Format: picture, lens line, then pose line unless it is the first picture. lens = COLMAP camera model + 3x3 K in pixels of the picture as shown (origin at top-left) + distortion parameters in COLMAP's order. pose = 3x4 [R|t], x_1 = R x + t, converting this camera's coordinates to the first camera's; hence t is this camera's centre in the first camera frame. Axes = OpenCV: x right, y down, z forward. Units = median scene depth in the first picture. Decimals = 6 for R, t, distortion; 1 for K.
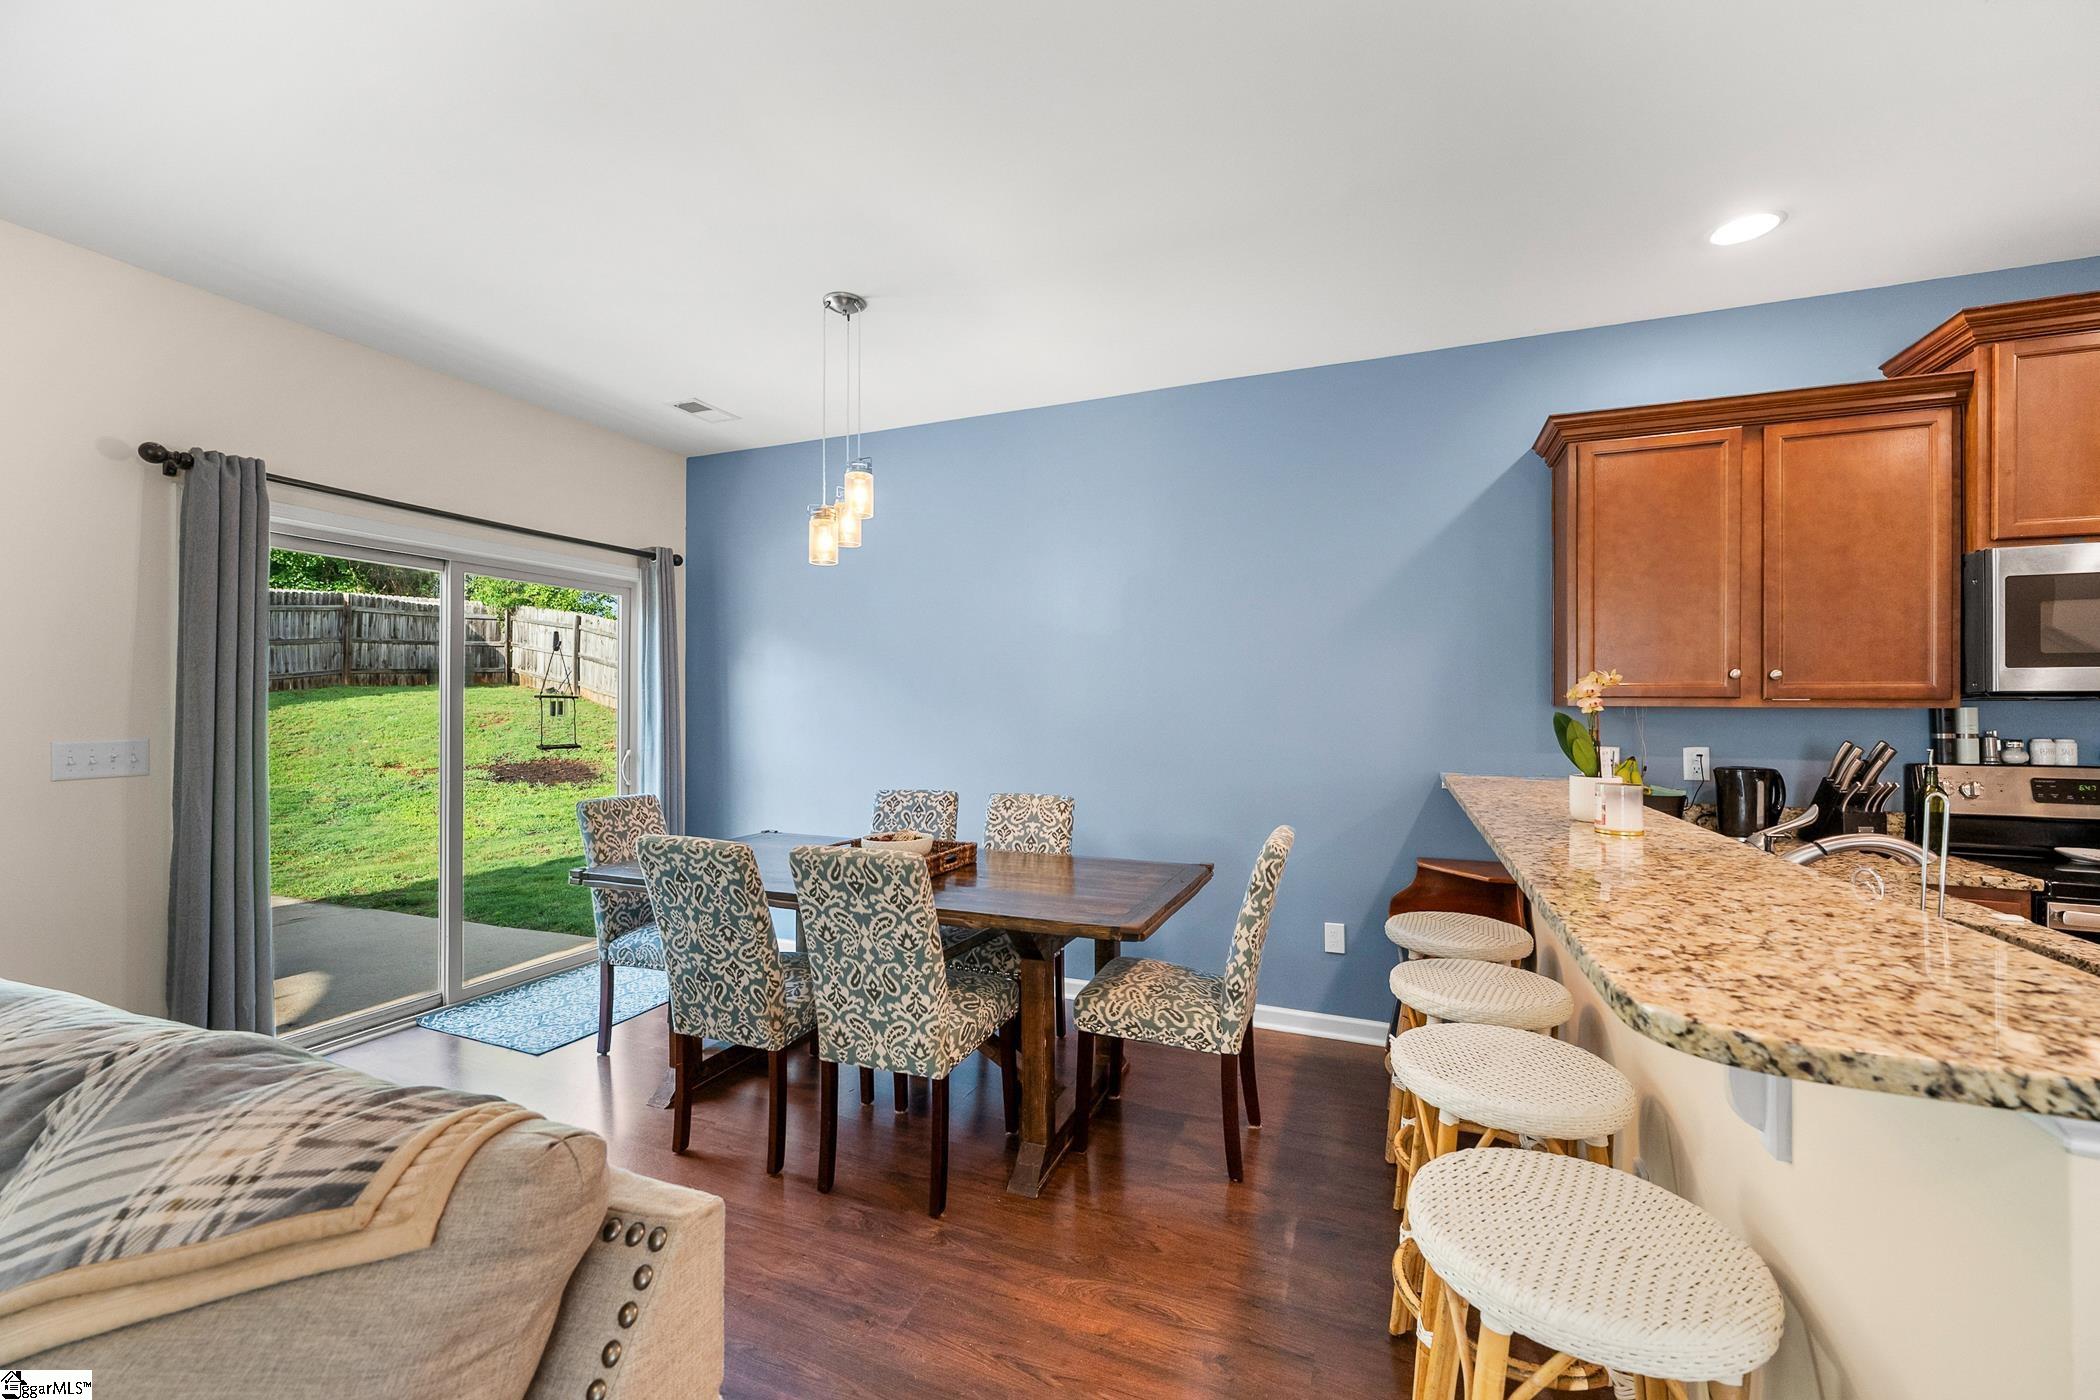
lens RADIAL K [[838.9, 0, 1045.5], [0, 838.9, 703.4], [0, 0, 1]] dist [-0.003002, 0.000409]
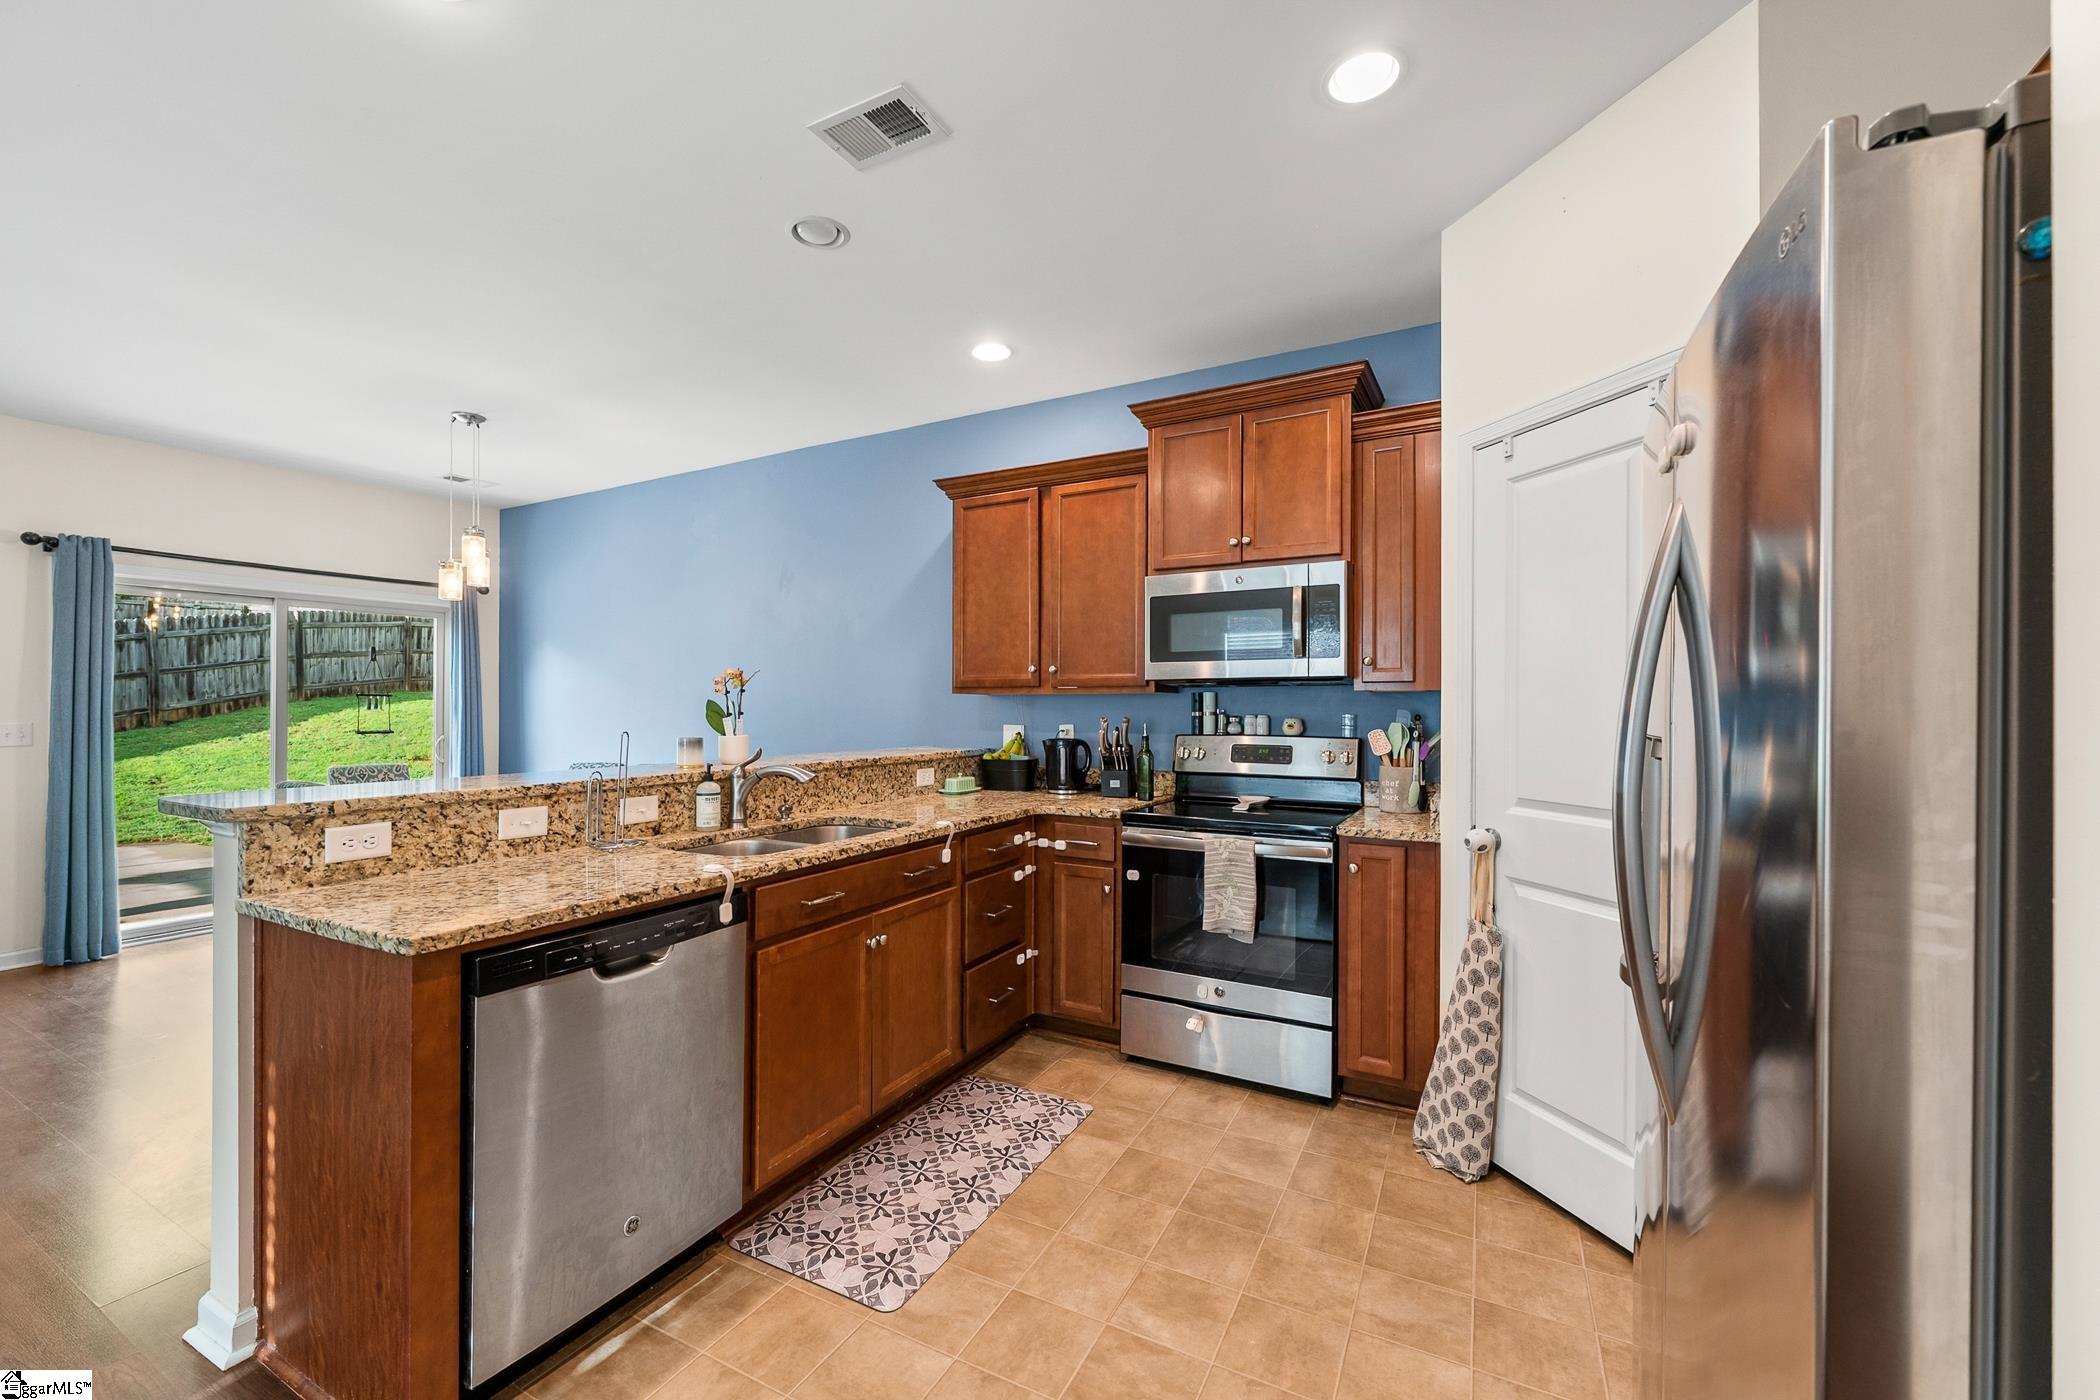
lens RADIAL K [[838.9, 0, 1041.8], [0, 838.9, 704.7], [0, 0, 1]] dist [-0.003002, 0.000409]
pose [[0.994548, -0.006497, -0.104081, 0.941326], [0.006495, 0.999979, -0.000350, 0.022567], [0.104081, -0.000328, 0.994569, -0.344083]]
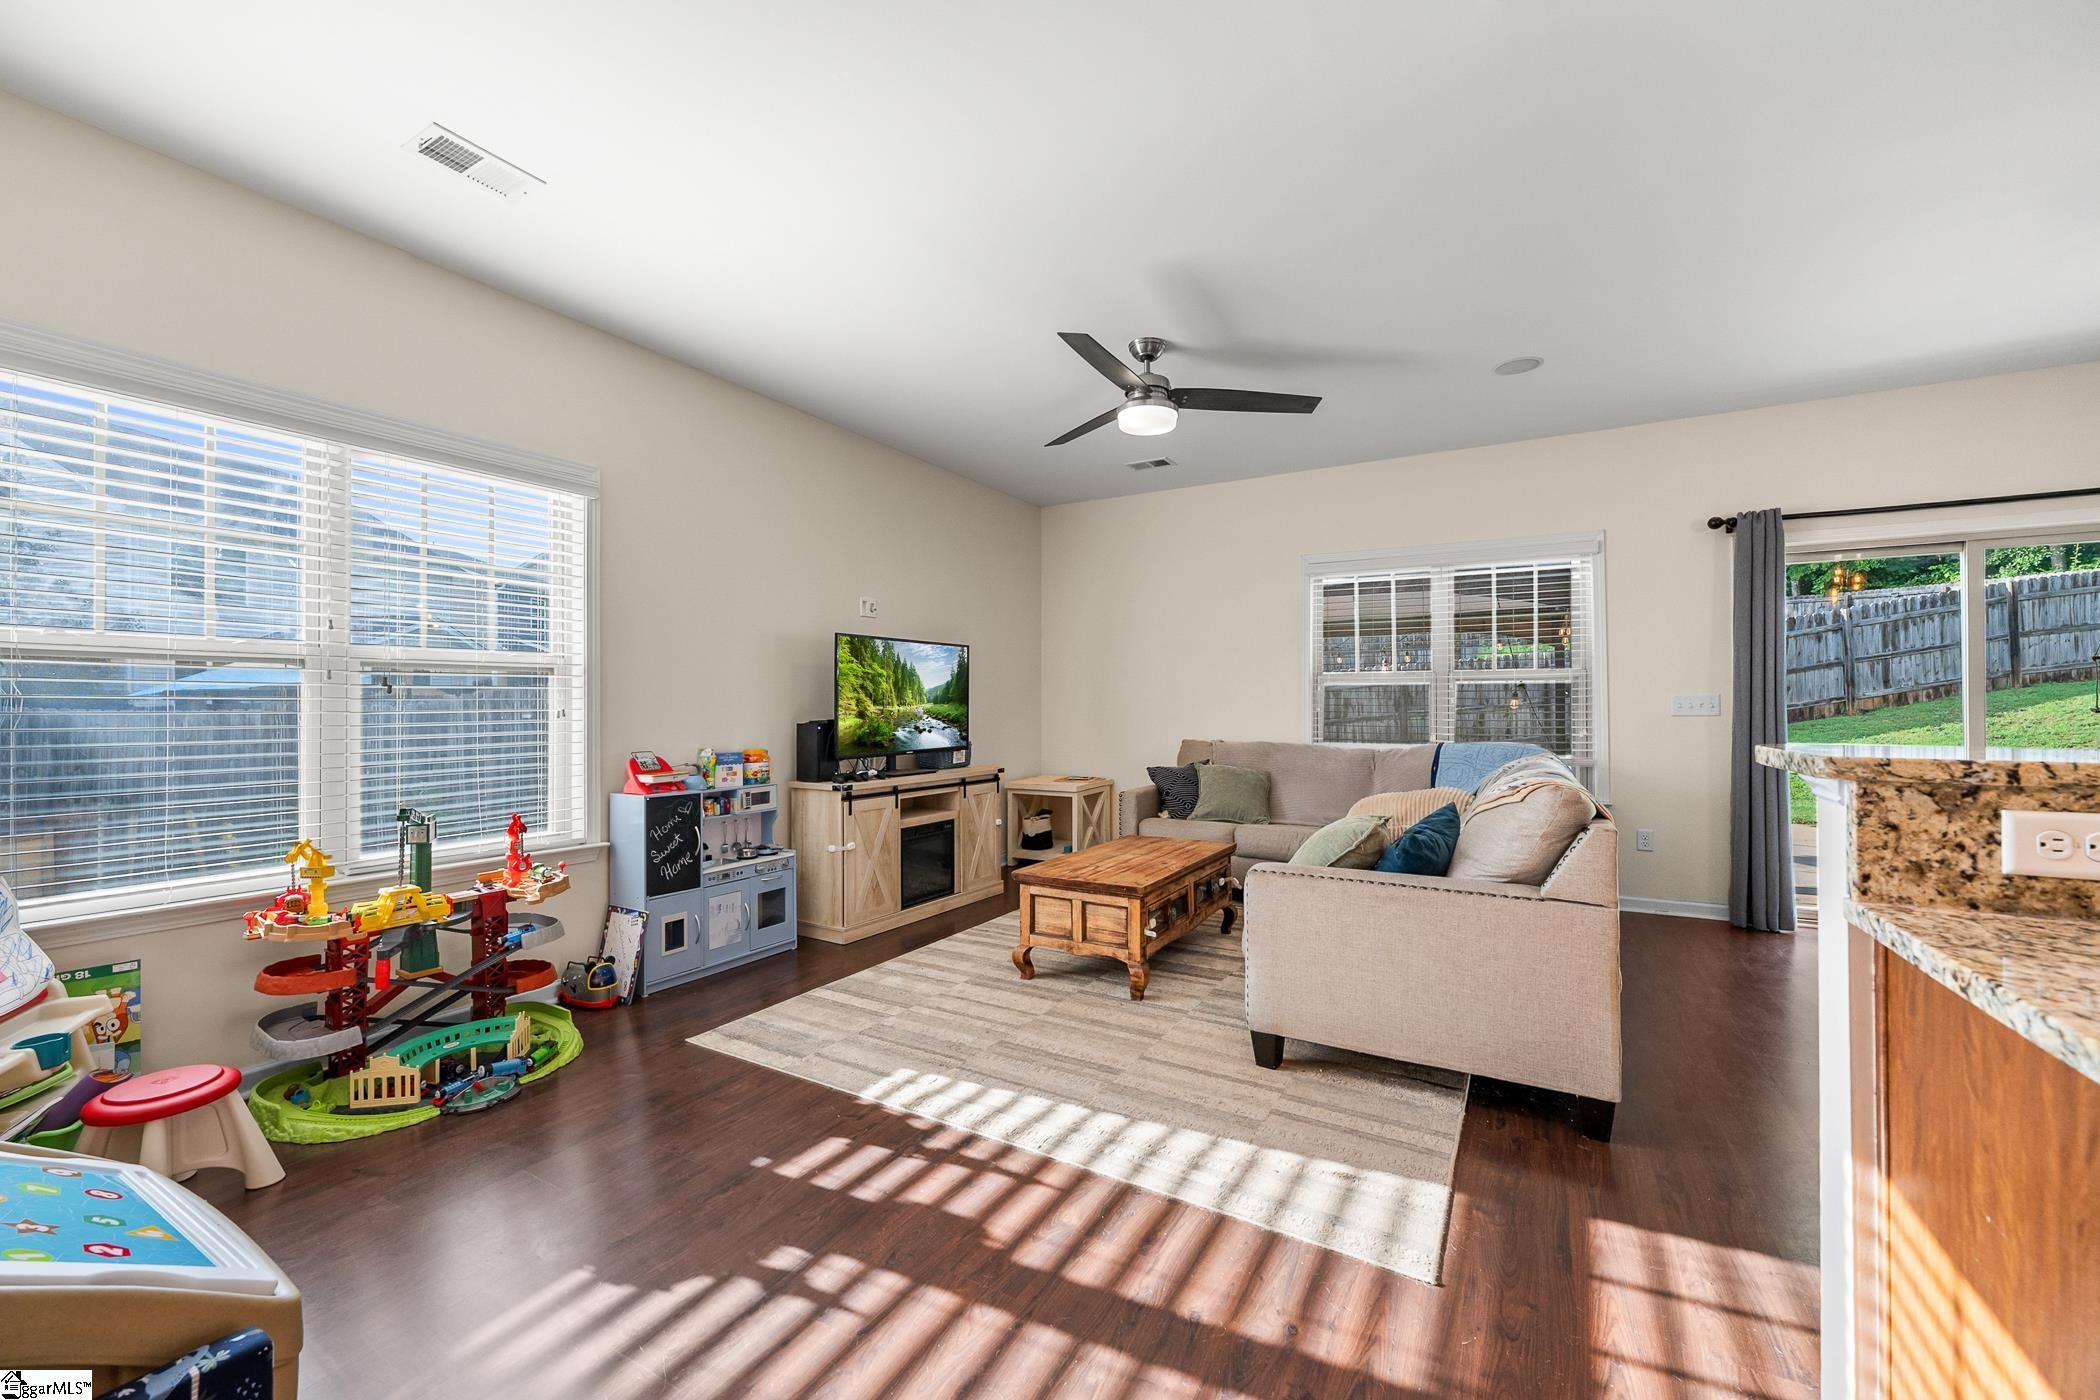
lens RADIAL K [[838.9, 0, 1047.1], [0, 838.9, 693.2], [0, 0, 1]] dist [-0.003002, 0.000409]
pose [[-0.119928, -0.018254, -0.992615, 0.735995], [0.002658, 0.999821, -0.018708, 0.068456], [0.992779, -0.004882, -0.119858, -0.128836]]
